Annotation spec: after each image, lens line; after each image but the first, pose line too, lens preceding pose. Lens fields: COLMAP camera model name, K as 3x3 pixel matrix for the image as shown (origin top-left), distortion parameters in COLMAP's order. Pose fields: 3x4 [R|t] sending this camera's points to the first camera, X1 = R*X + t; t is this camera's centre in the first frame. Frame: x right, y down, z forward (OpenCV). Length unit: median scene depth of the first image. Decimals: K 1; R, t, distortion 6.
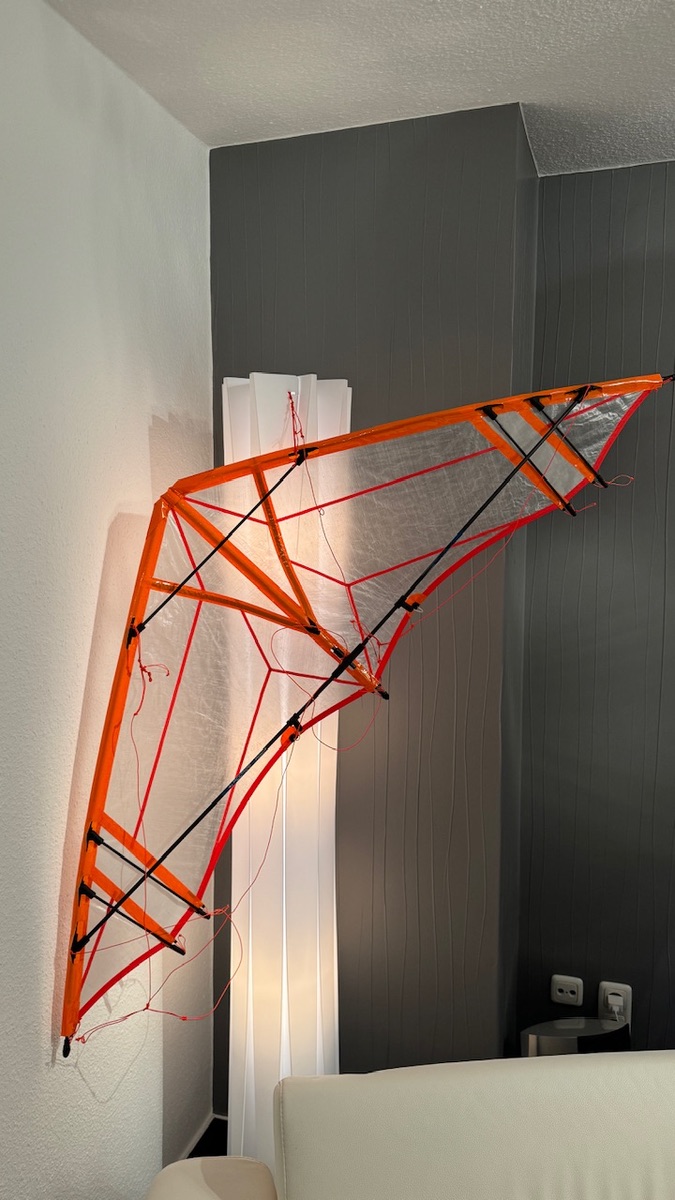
lens RADIAL K [[859.1, 0, 336.9], [0, 859.1, 599.0], [0, 0, 1]] dist [0.015145, 0.001083]
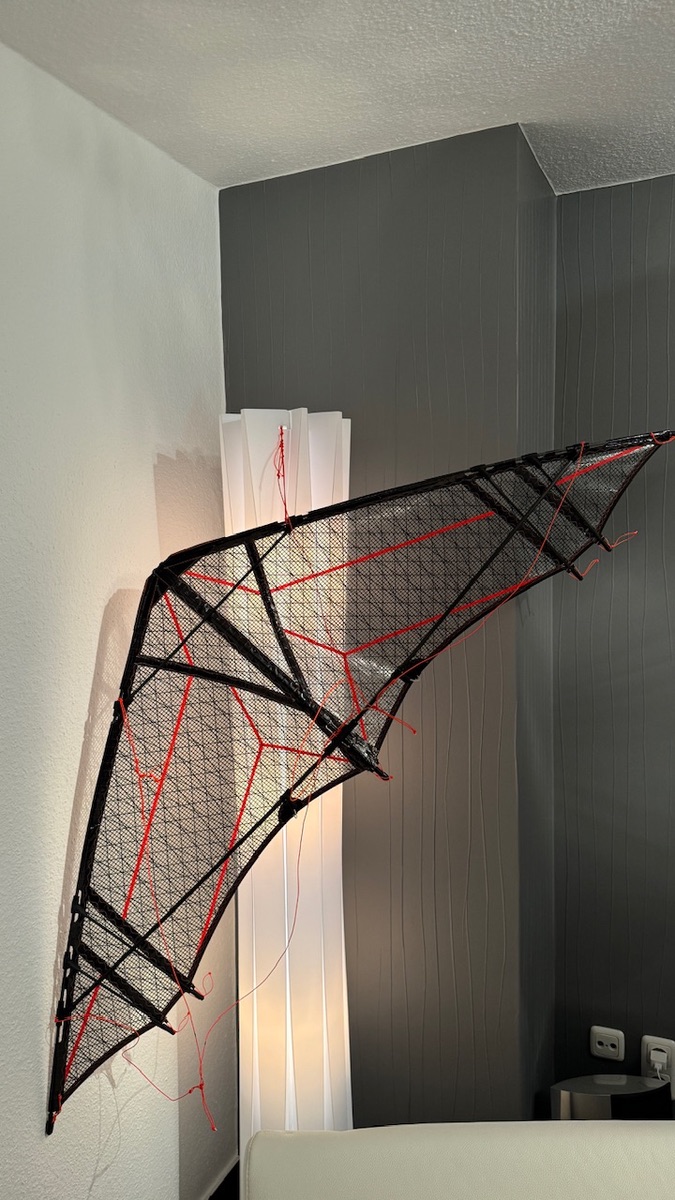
lens RADIAL K [[859.1, 0, 338.0], [0, 859.1, 603.3], [0, 0, 1]] dist [0.015145, 0.001083]
pose [[0.994262, -0.013583, -0.106107, 0.098626], [0.010975, 0.999624, -0.025125, -0.009313], [0.106408, 0.023817, 0.994037, 0.020697]]
